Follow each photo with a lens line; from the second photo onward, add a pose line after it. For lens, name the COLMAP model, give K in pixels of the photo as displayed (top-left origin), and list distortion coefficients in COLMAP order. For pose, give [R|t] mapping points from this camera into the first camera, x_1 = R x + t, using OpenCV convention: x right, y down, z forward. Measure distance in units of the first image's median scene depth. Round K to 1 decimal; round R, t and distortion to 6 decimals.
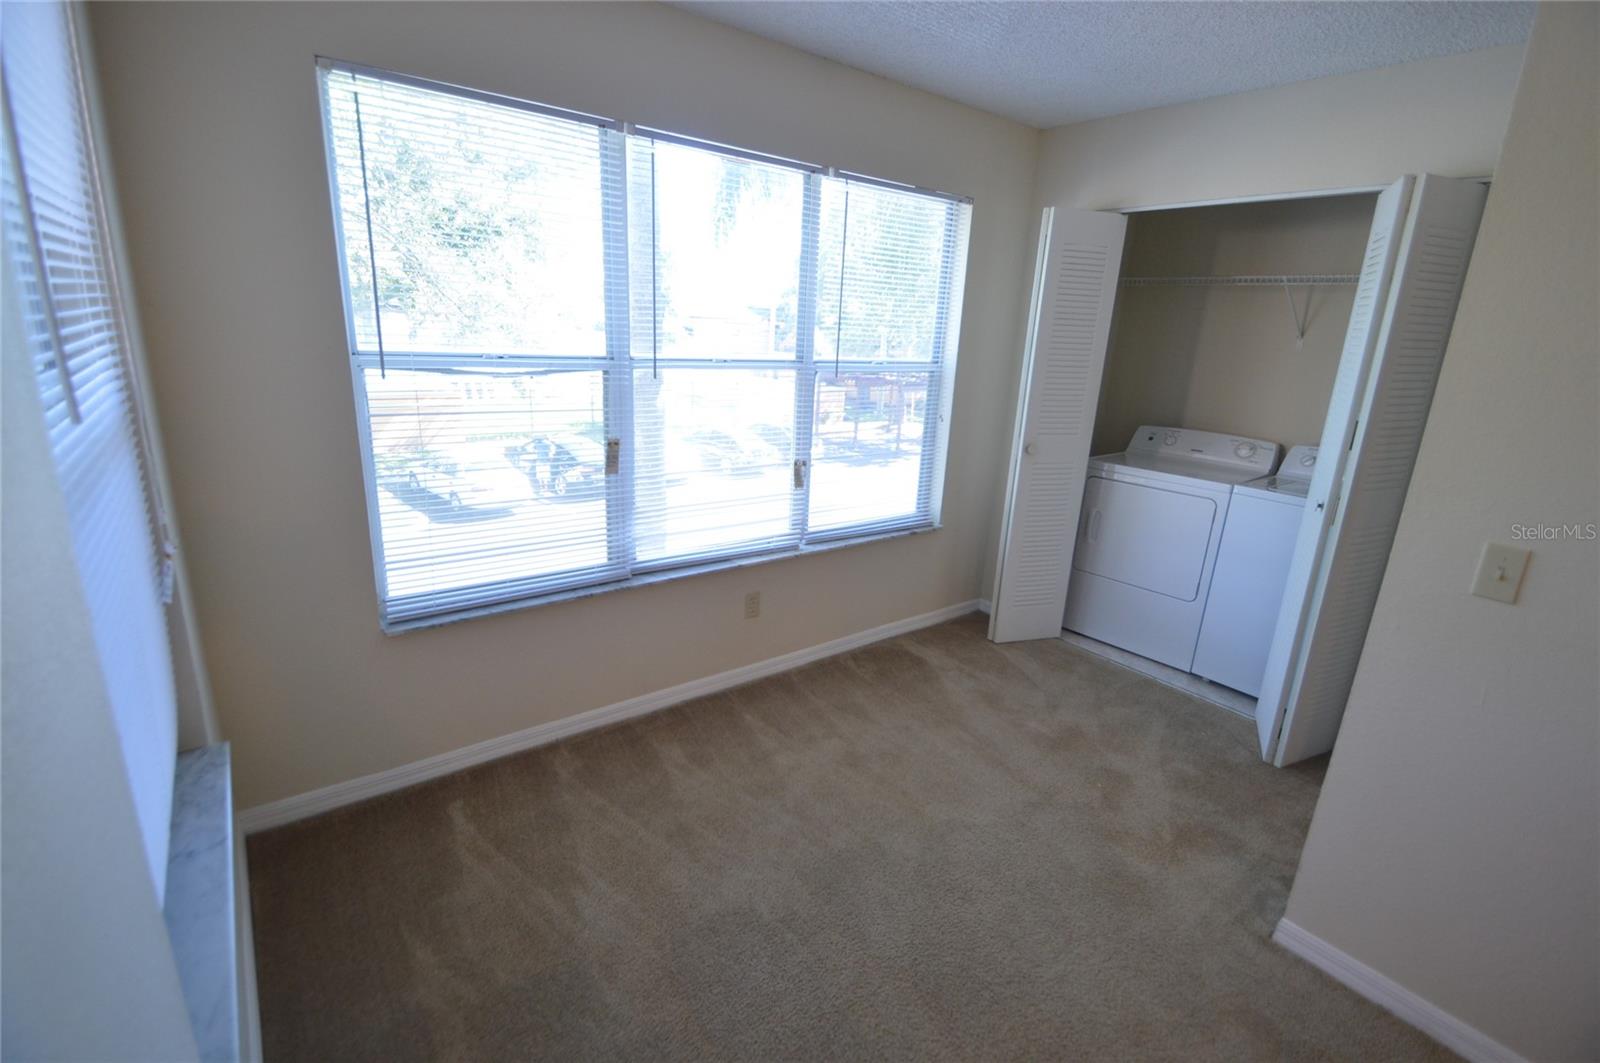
lens RADIAL K [[717.3, 0, 808.0], [0, 717.3, 527.0], [0, 0, 1]] dist [0.000318, -0.008509]
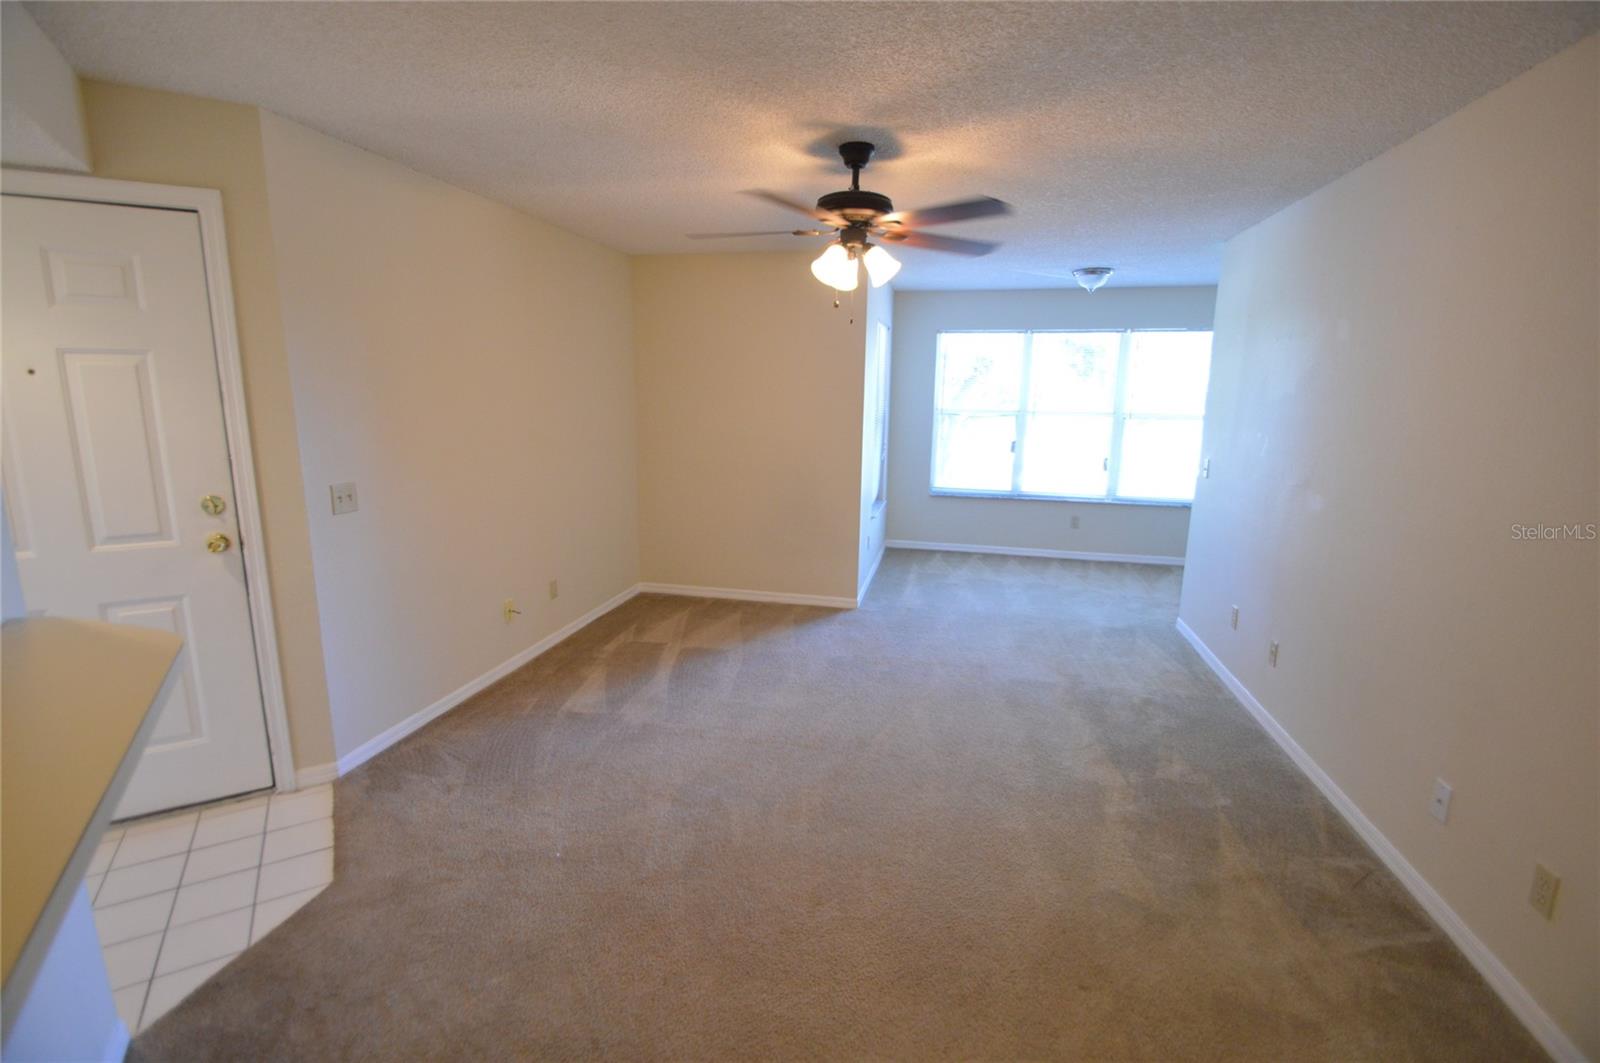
lens RADIAL K [[717.3, 0, 808.0], [0, 717.3, 527.0], [0, 0, 1]] dist [0.000318, -0.008509]
pose [[0.627416, 0.091475, -0.773293, 1.318829], [-0.185815, 0.981975, -0.034601, 0.421649], [0.756189, 0.165398, 0.633104, -1.211558]]
